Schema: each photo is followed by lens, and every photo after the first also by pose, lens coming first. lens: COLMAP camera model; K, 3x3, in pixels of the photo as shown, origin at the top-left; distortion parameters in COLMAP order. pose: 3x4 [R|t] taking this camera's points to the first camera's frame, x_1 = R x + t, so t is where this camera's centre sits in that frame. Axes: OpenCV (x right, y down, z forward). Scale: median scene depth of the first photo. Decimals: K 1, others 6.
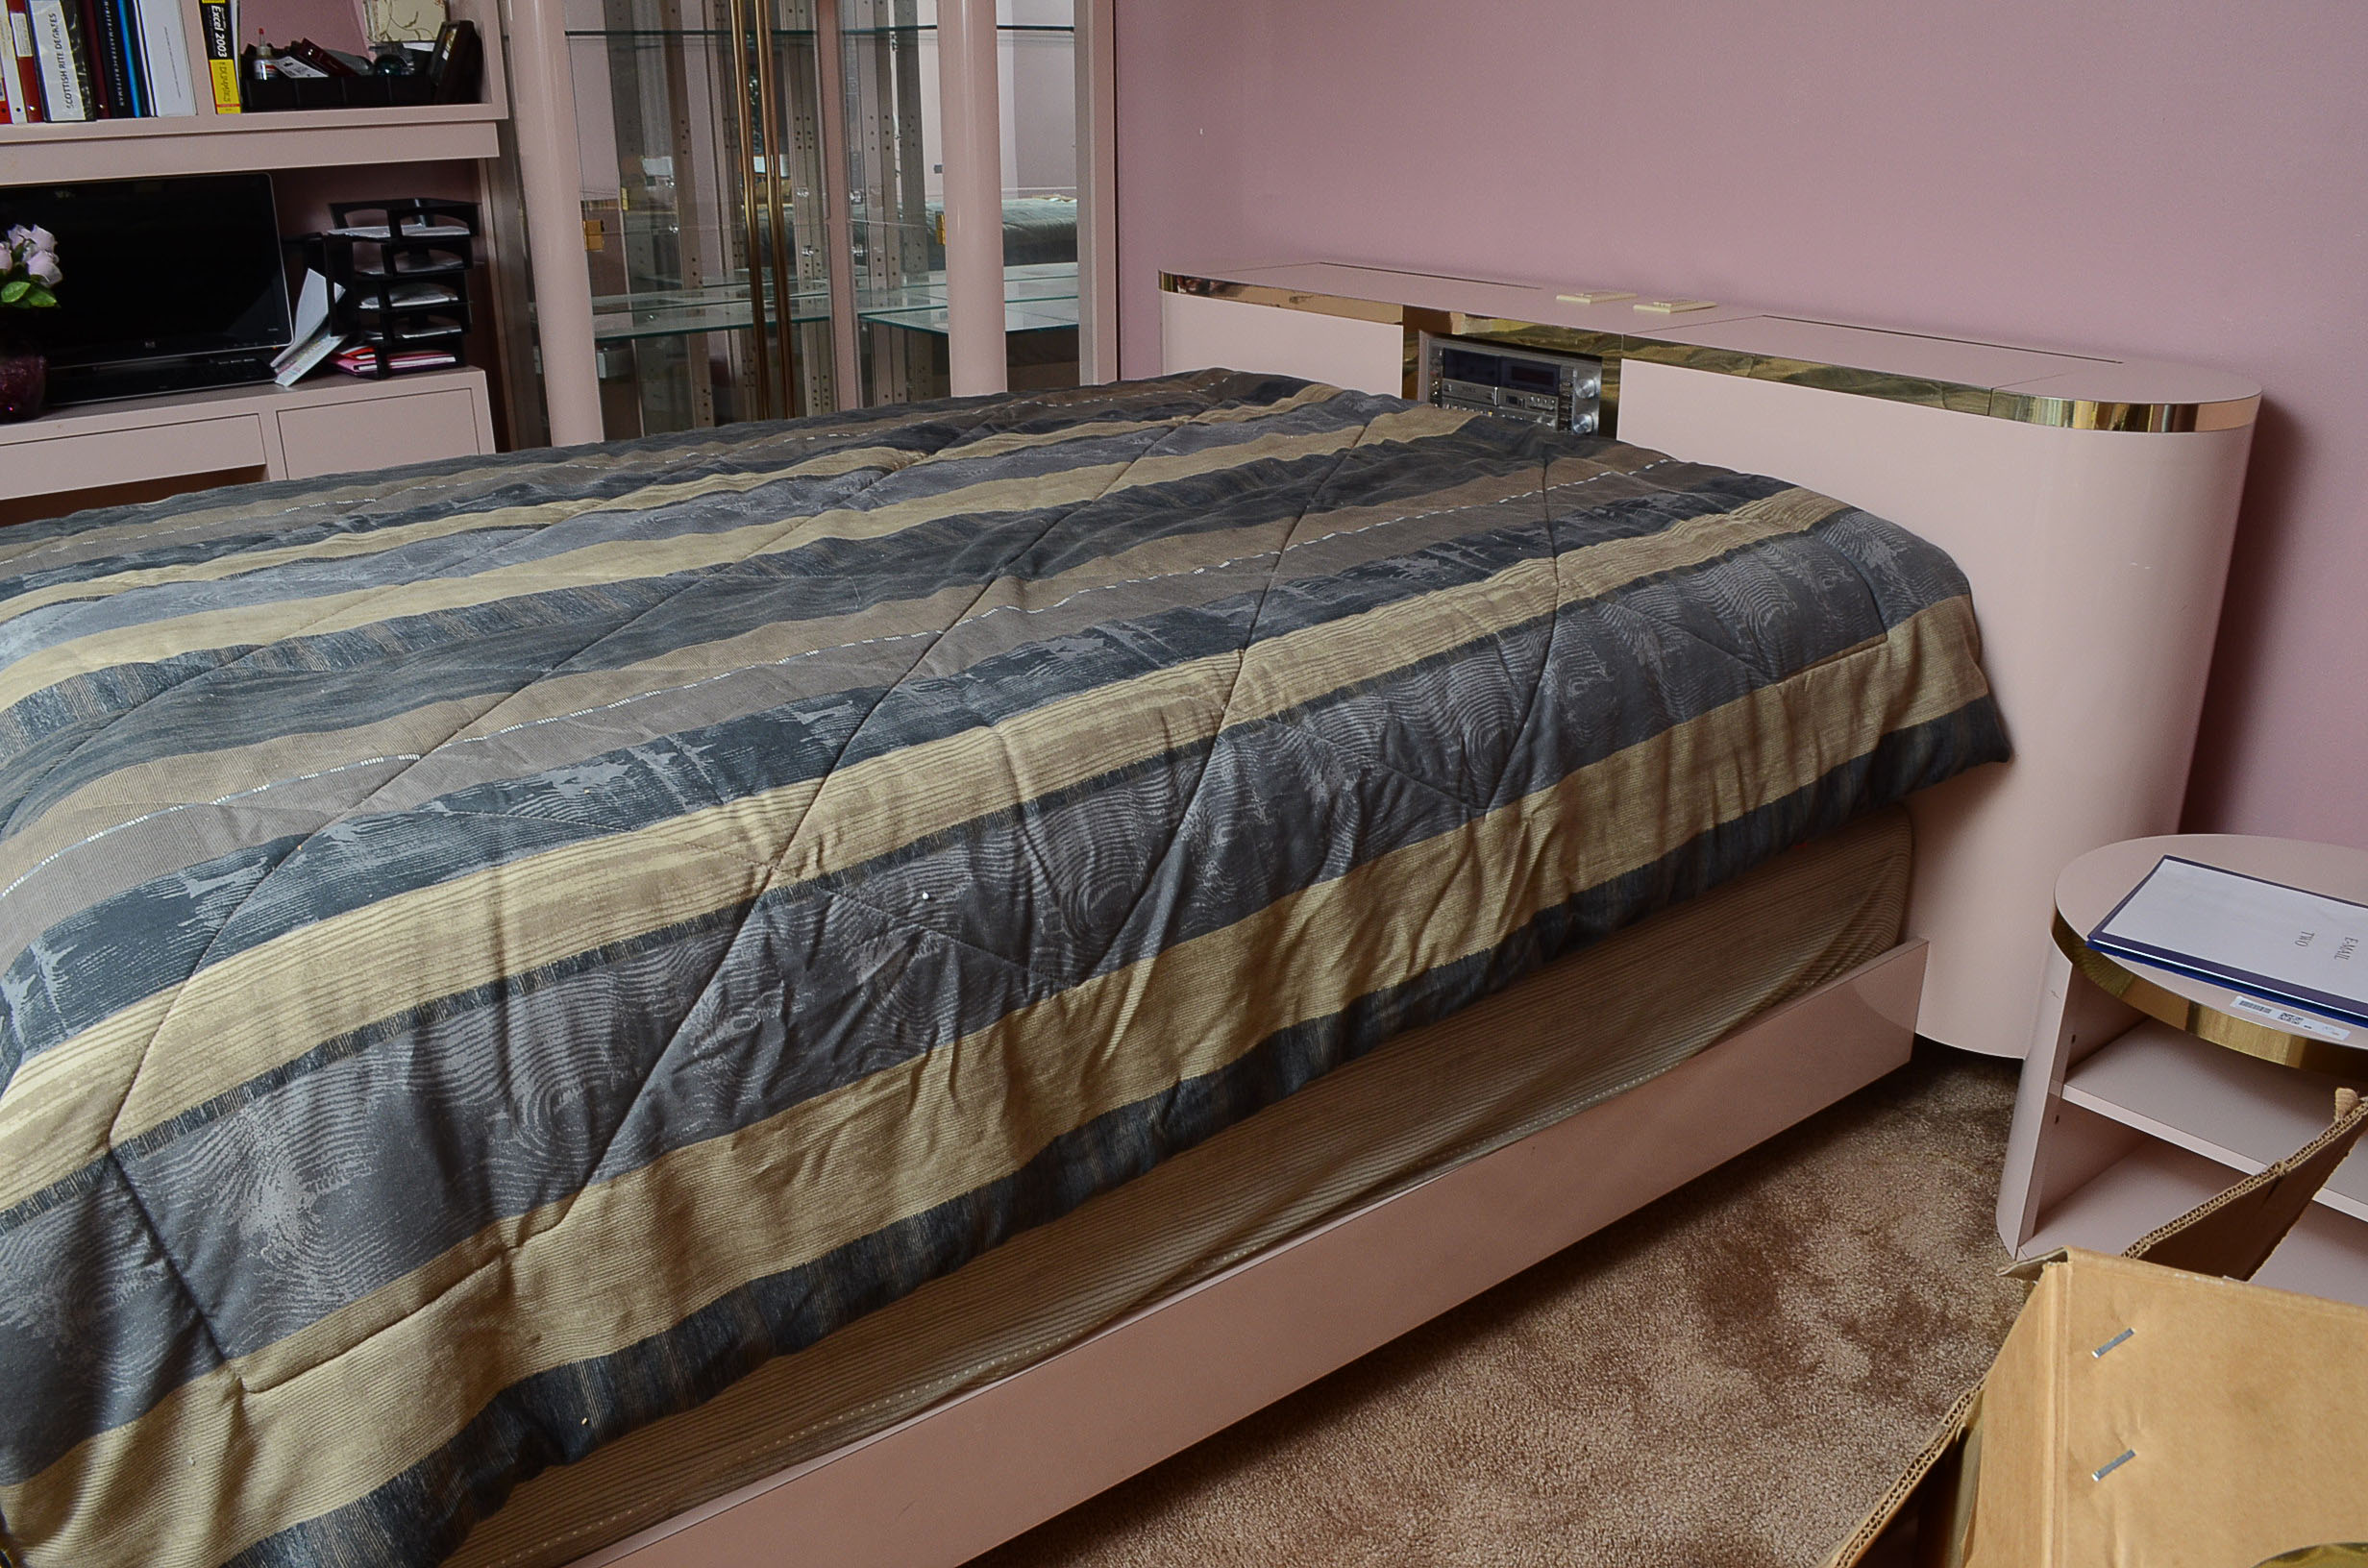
lens RADIAL K [[1830.6, 0, 1176.1], [0, 1830.6, 780.4], [0, 0, 1]] dist [-0.070732, 0.014818]
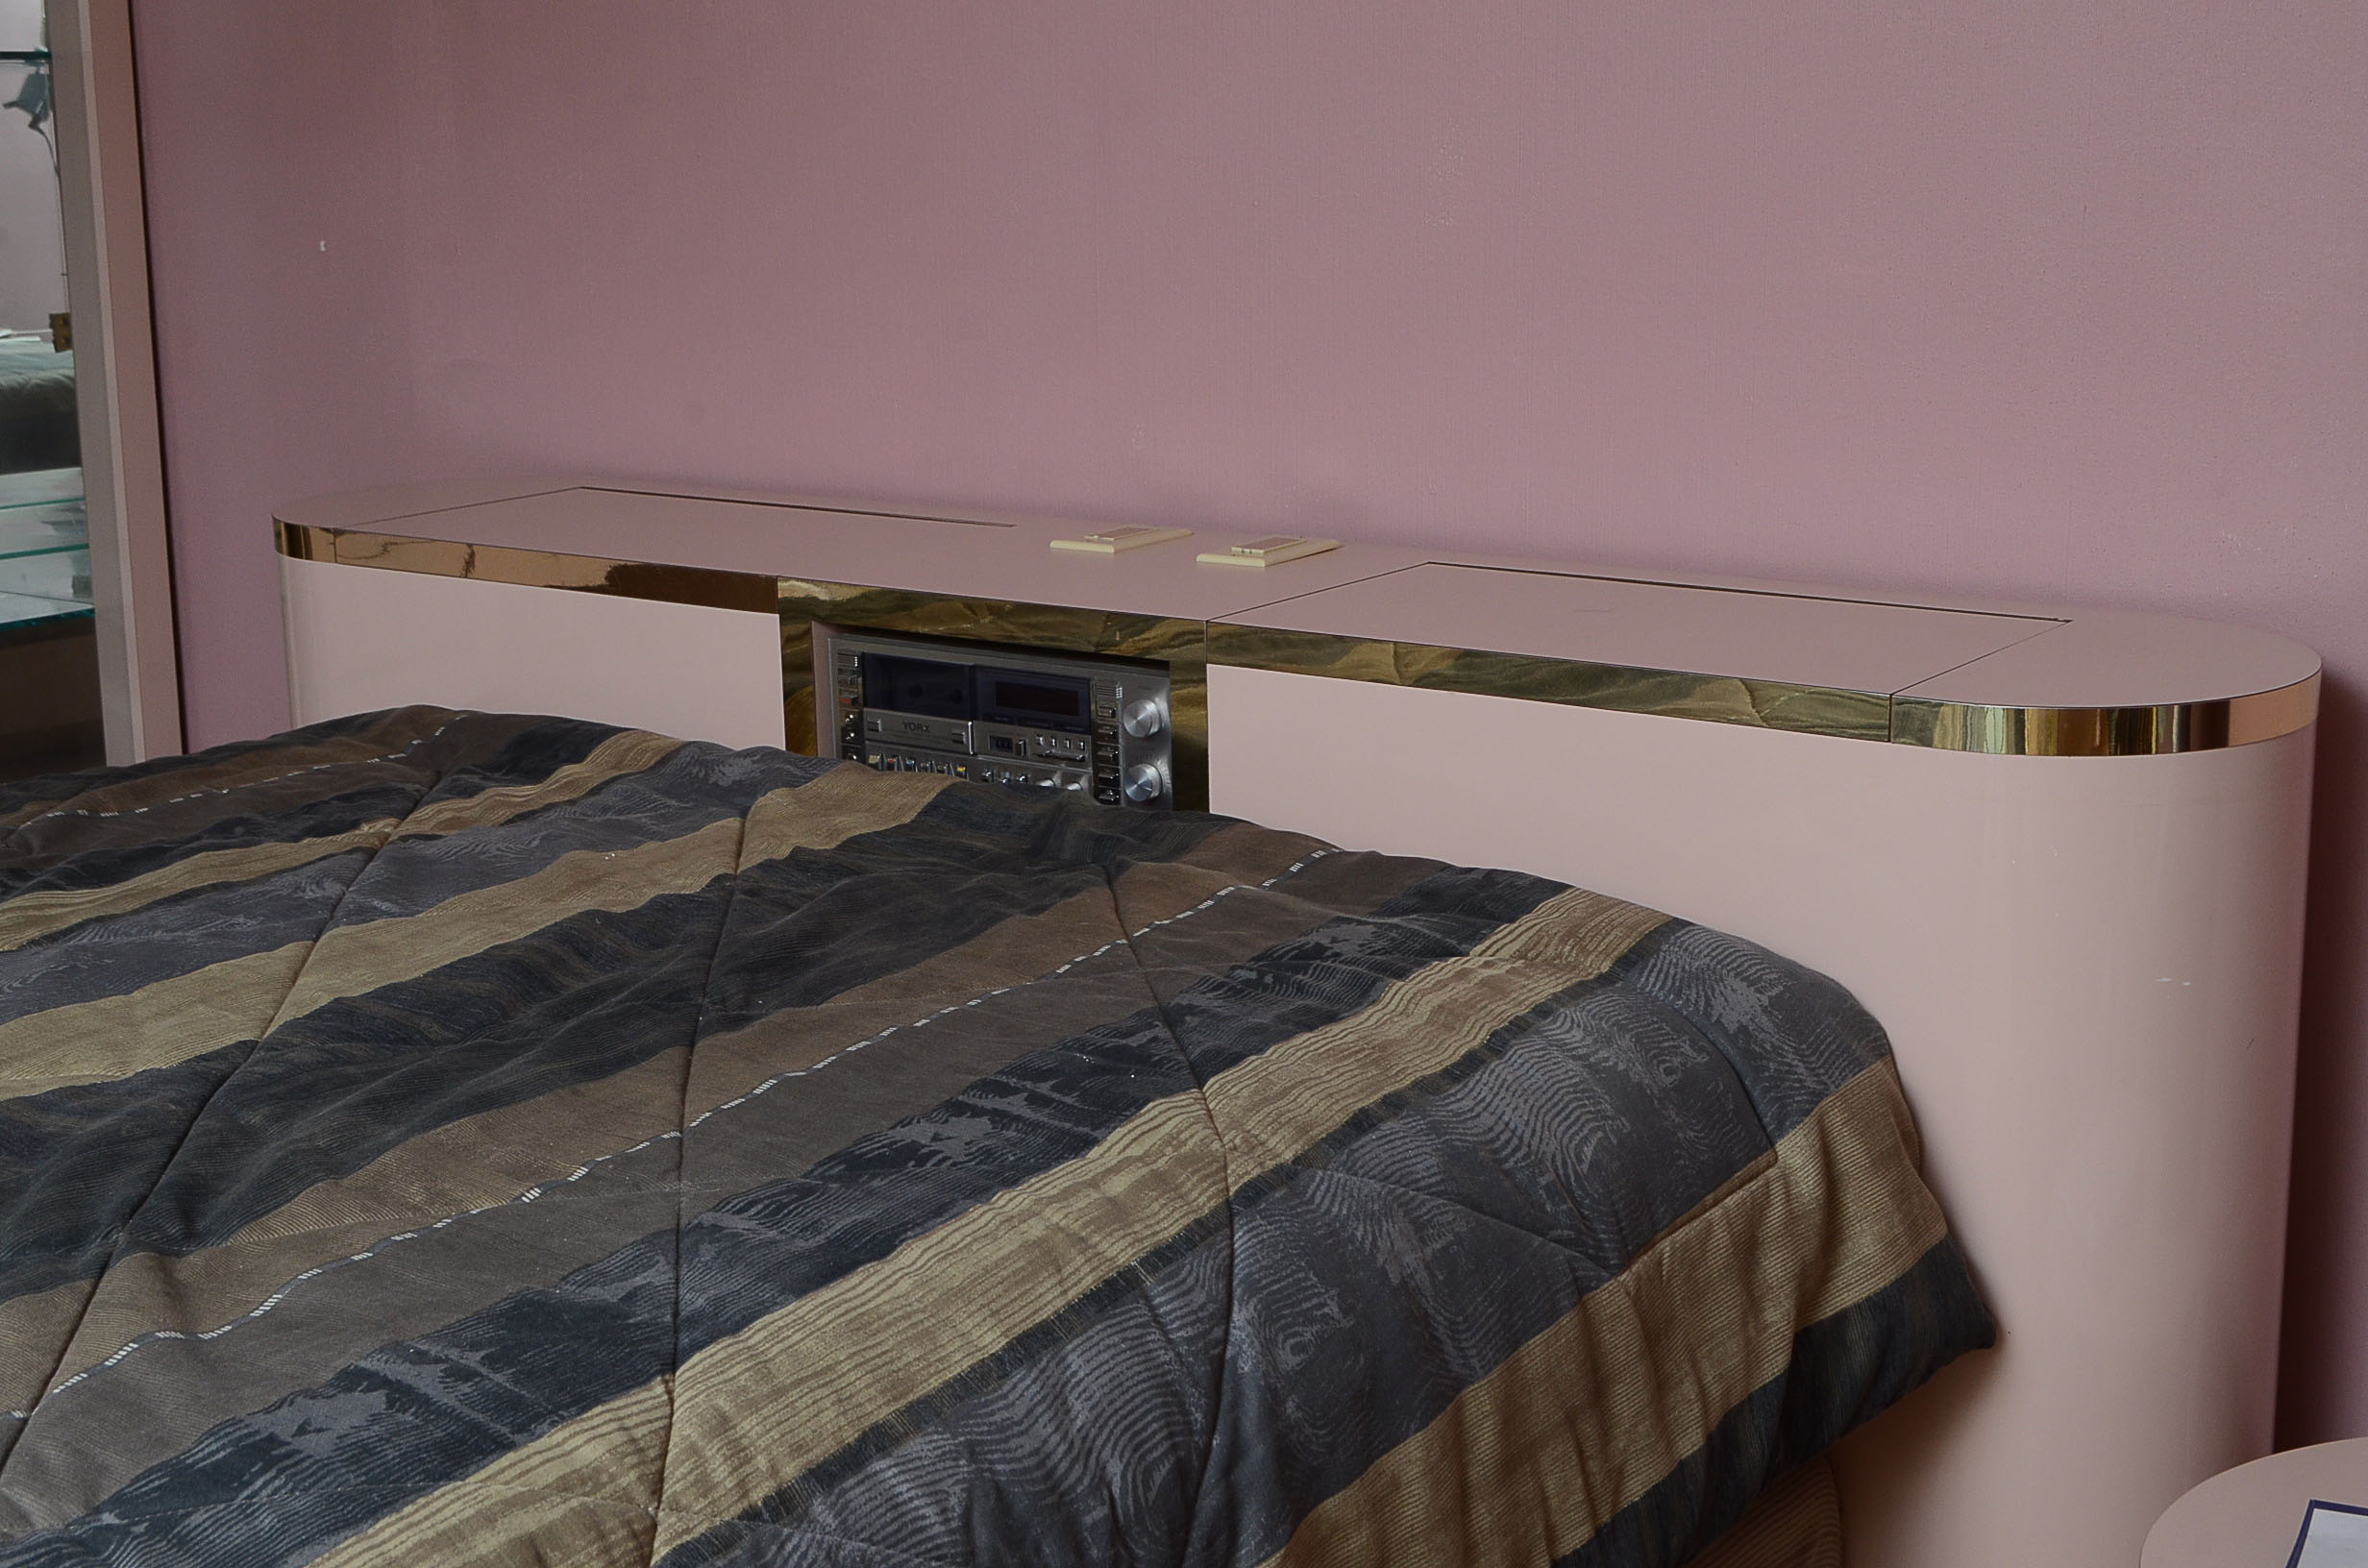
lens RADIAL K [[3338.0, 0, 1186.5], [0, 3338.0, 779.7], [0, 0, 1]] dist [-0.021694, 0.000000]
pose [[0.957229, -0.070034, 0.280726, -0.056686], [0.114810, 0.982546, -0.146364, -0.065027], [-0.265576, 0.172334, 0.948562, 0.068185]]
